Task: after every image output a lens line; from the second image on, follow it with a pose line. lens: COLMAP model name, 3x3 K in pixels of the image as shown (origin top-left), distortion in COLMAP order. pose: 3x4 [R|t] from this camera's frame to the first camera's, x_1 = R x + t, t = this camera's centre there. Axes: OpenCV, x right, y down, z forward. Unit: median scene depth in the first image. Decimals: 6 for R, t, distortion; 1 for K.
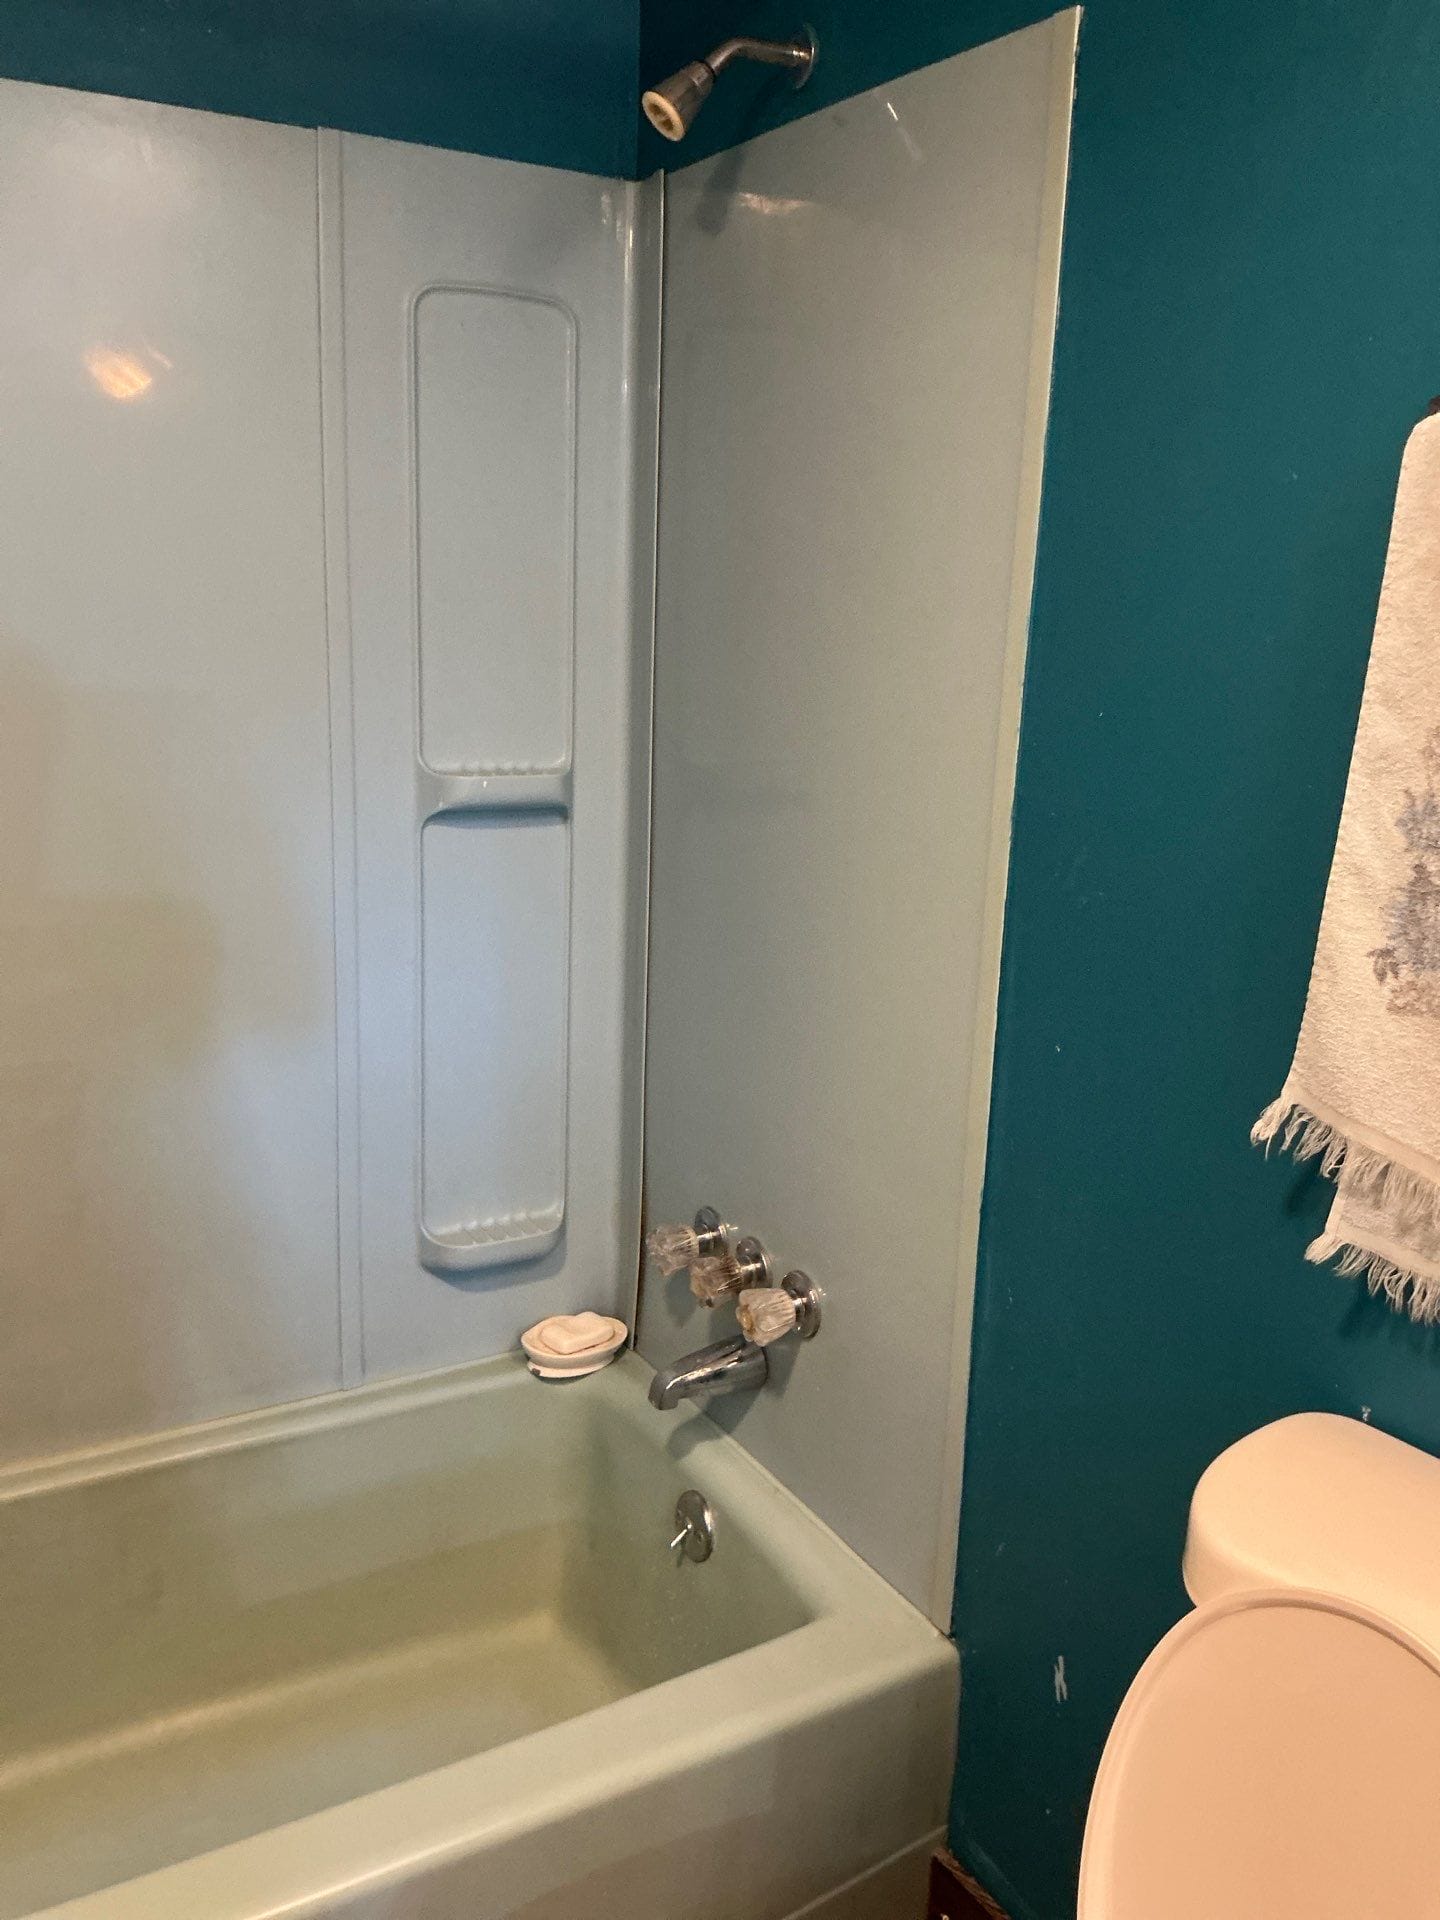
lens RADIAL K [[1625.4, 0, 720.0], [0, 1625.4, 960.0], [0, 0, 1]] dist [0.138150, -0.279836]
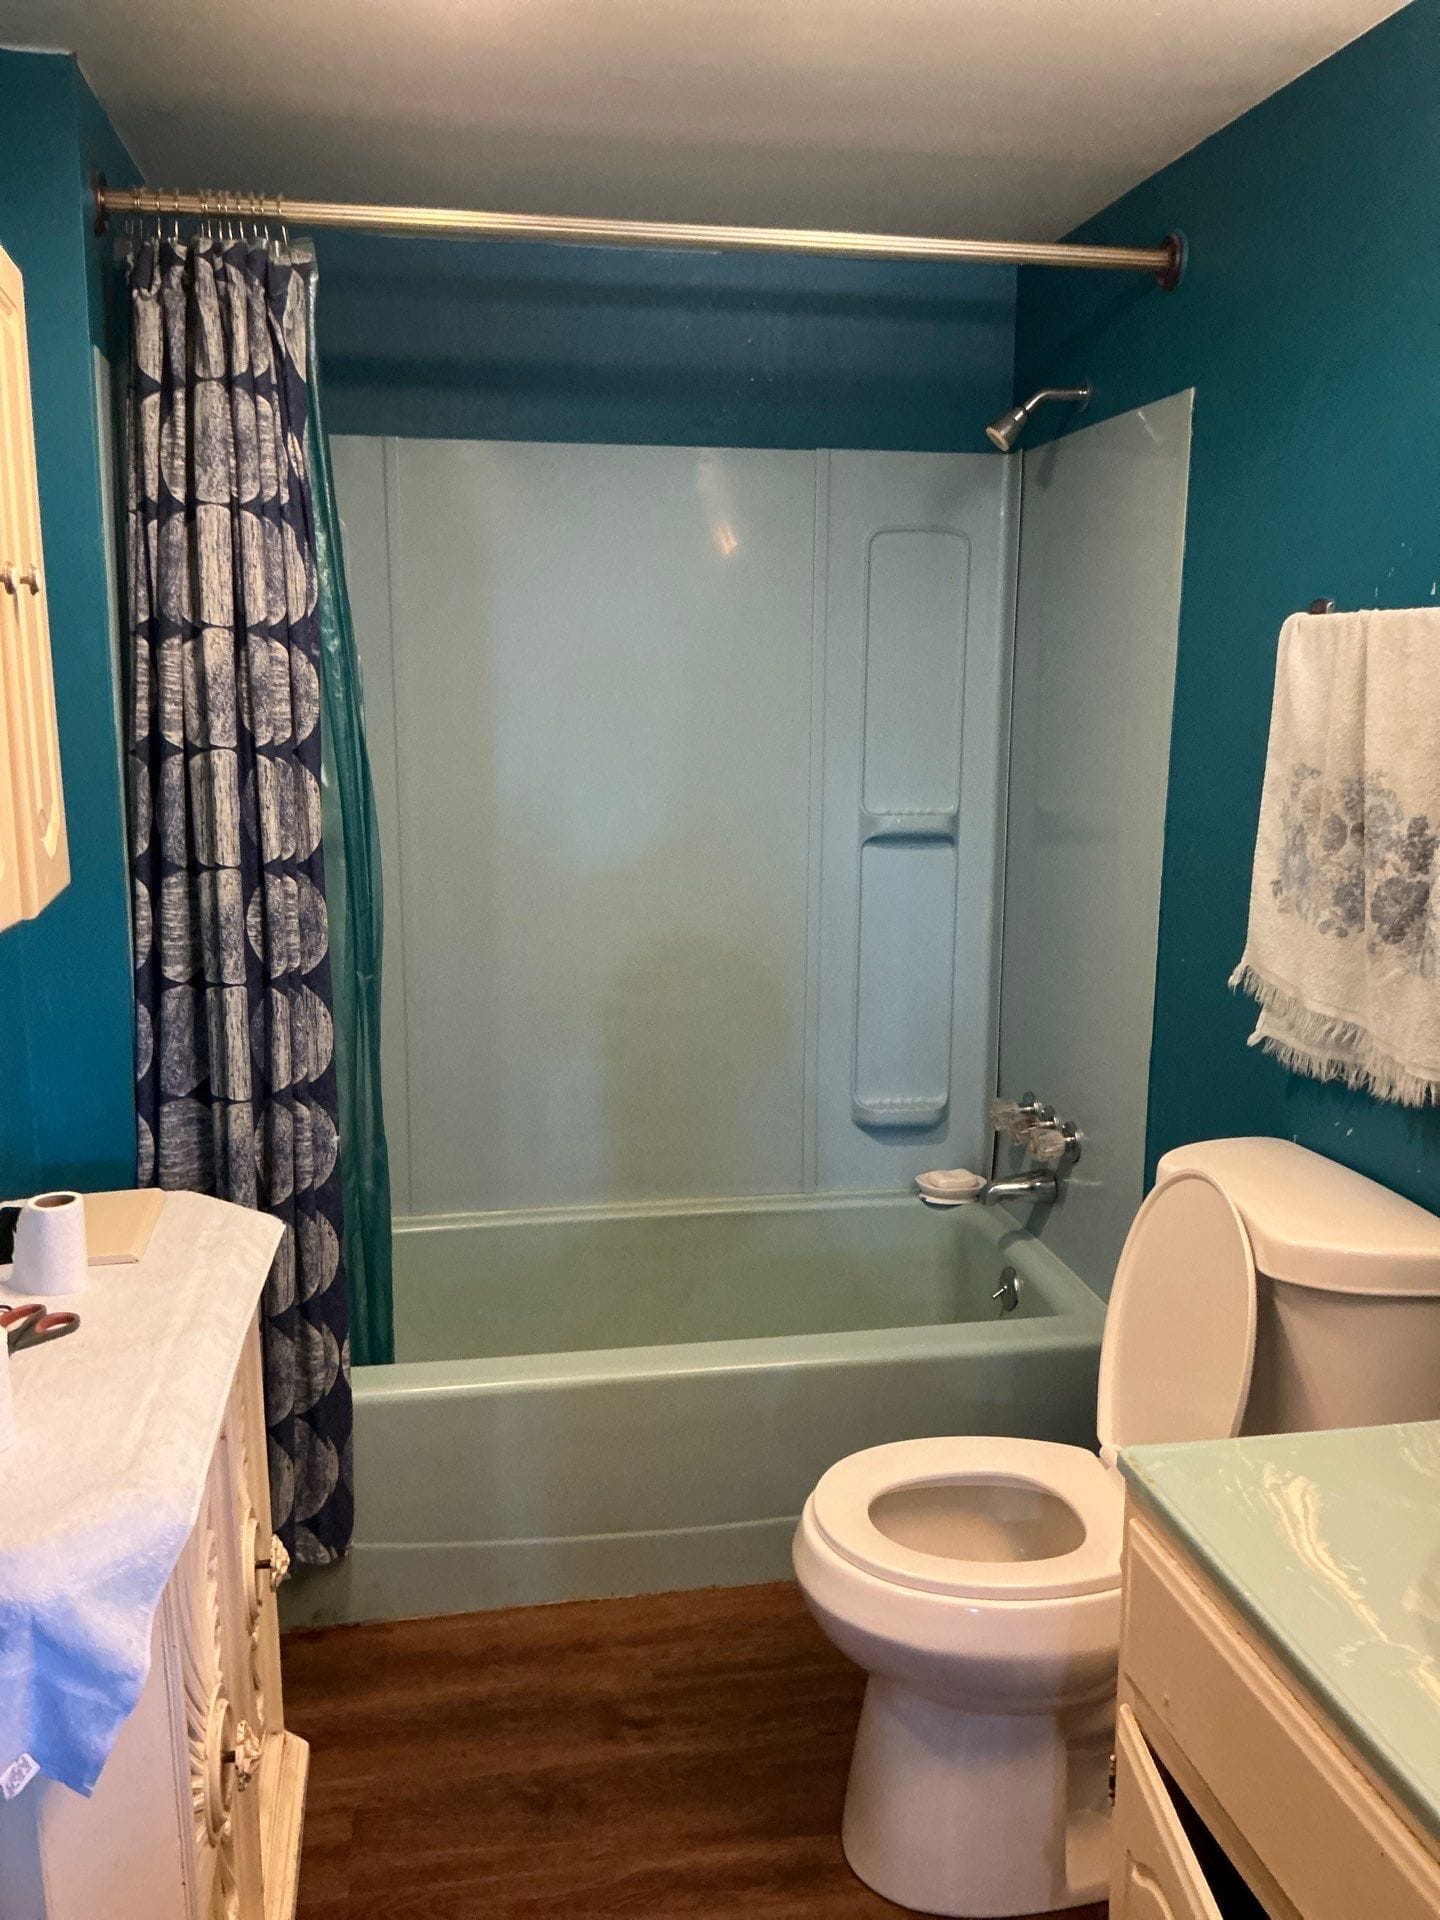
lens RADIAL K [[1625.4, 0, 720.0], [0, 1625.4, 960.0], [0, 0, 1]] dist [0.138150, -0.279836]
pose [[0.939645, 0.032601, -0.340593, 0.248860], [-0.052433, 0.997413, -0.049184, 0.121604], [0.338108, 0.064073, 0.938923, -0.589805]]
